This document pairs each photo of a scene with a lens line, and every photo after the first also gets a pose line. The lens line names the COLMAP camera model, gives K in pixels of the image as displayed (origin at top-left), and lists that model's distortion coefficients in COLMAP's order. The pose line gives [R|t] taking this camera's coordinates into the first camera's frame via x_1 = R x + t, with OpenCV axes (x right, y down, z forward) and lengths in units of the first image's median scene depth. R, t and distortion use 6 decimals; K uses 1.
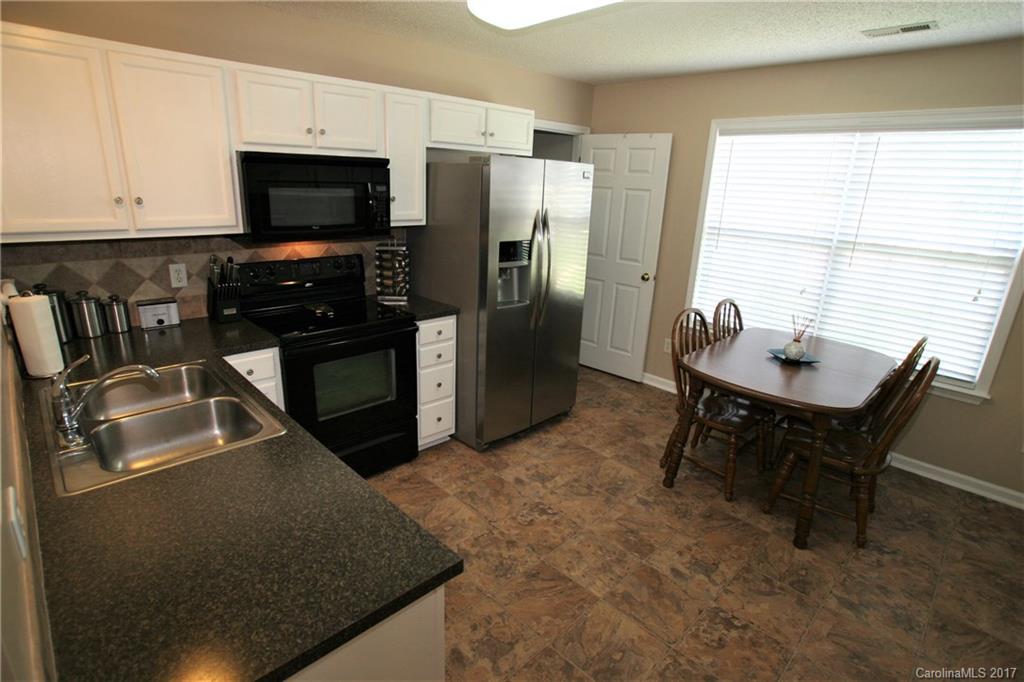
lens RADIAL K [[521.0, 0, 500.1], [0, 521.0, 349.2], [0, 0, 1]] dist [-0.077000, 0.034605]
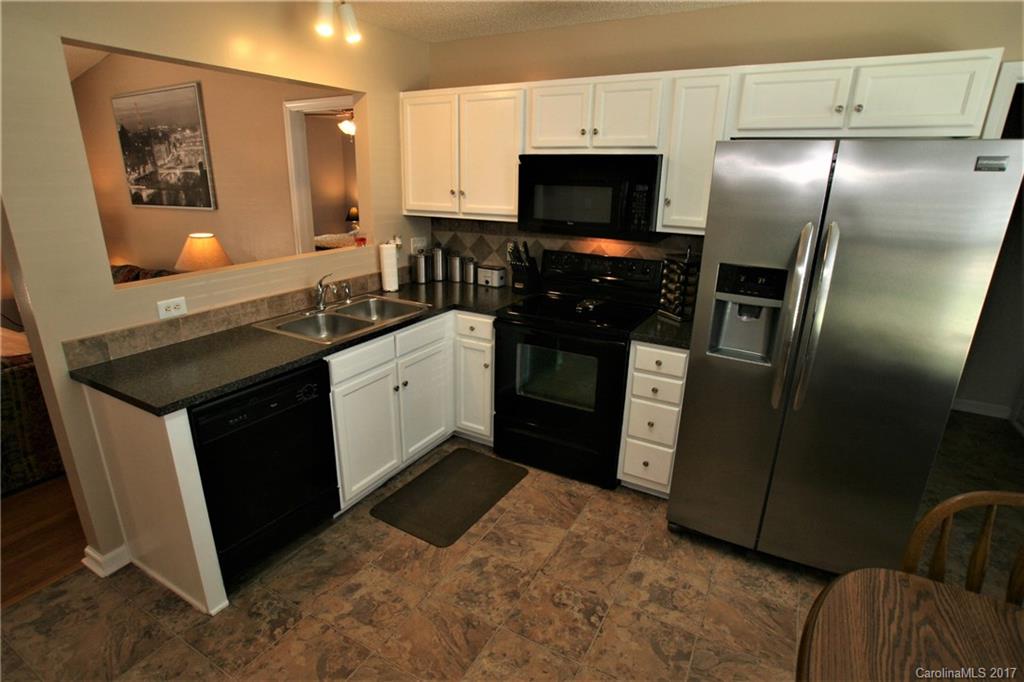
lens RADIAL K [[521.0, 0, 500.1], [0, 521.0, 349.2], [0, 0, 1]] dist [-0.077000, 0.034605]
pose [[0.278666, 0.274406, -0.920352, 0.598358], [-0.298680, 0.935552, 0.188503, -0.140025], [0.912763, 0.222361, 0.342666, 0.515184]]
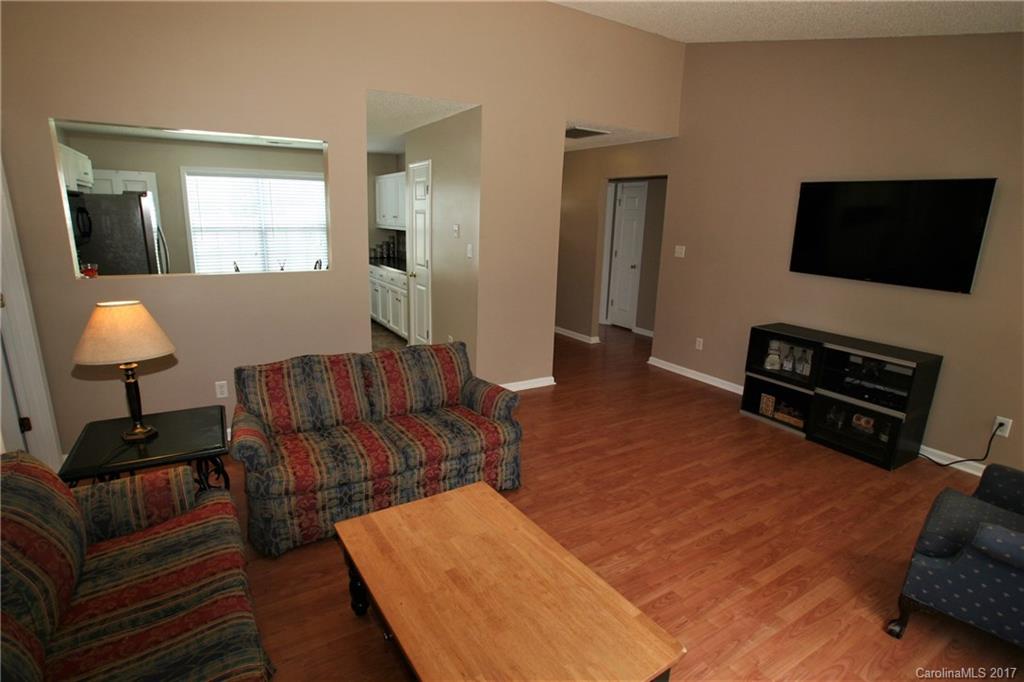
lens RADIAL K [[515.0, 0, 509.0], [0, 515.0, 338.2], [0, 0, 1]] dist [-0.066610, 0.035016]
pose [[0.206841, -0.262619, 0.942469, -1.459343], [0.284250, 0.937880, 0.198957, 0.106725], [-0.936172, 0.226744, 0.268642, -0.504685]]
